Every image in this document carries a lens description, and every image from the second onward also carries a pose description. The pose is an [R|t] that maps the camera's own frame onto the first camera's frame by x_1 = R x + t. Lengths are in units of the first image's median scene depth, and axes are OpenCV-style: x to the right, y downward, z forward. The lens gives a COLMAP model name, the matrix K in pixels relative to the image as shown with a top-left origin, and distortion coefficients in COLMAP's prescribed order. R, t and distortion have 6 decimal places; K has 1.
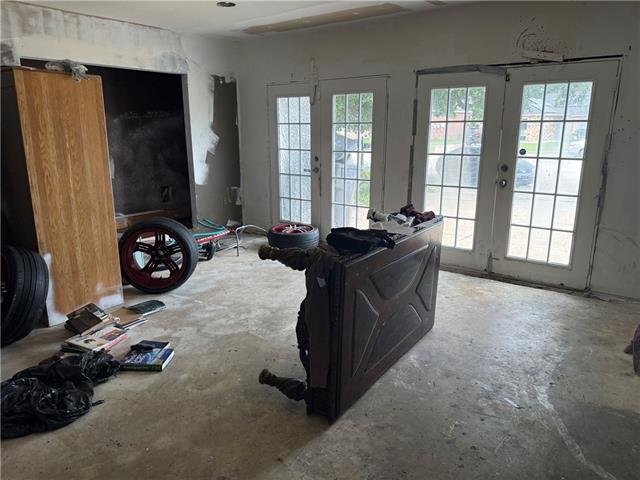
lens RADIAL K [[458.5, 0, 317.2], [0, 458.5, 239.3], [0, 0, 1]] dist [0.102696, -0.170111]
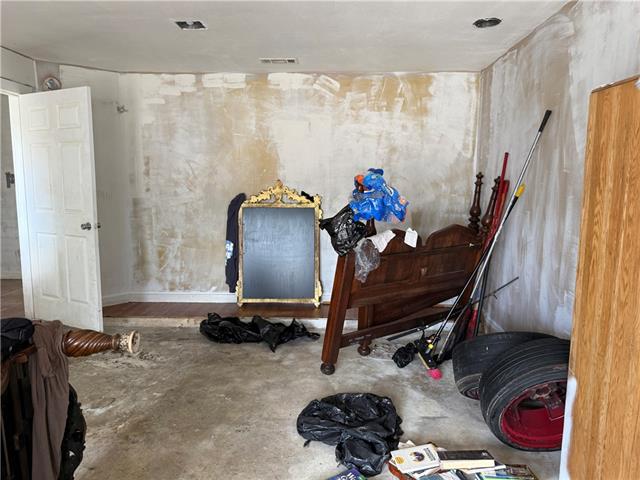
lens RADIAL K [[458.5, 0, 317.2], [0, 458.5, 239.3], [0, 0, 1]] dist [0.102696, -0.170111]
pose [[-0.817298, 0.063271, -0.572732, 0.050542], [-0.144085, 0.939937, 0.309449, -0.300931], [0.557911, 0.335434, -0.759092, 1.269170]]
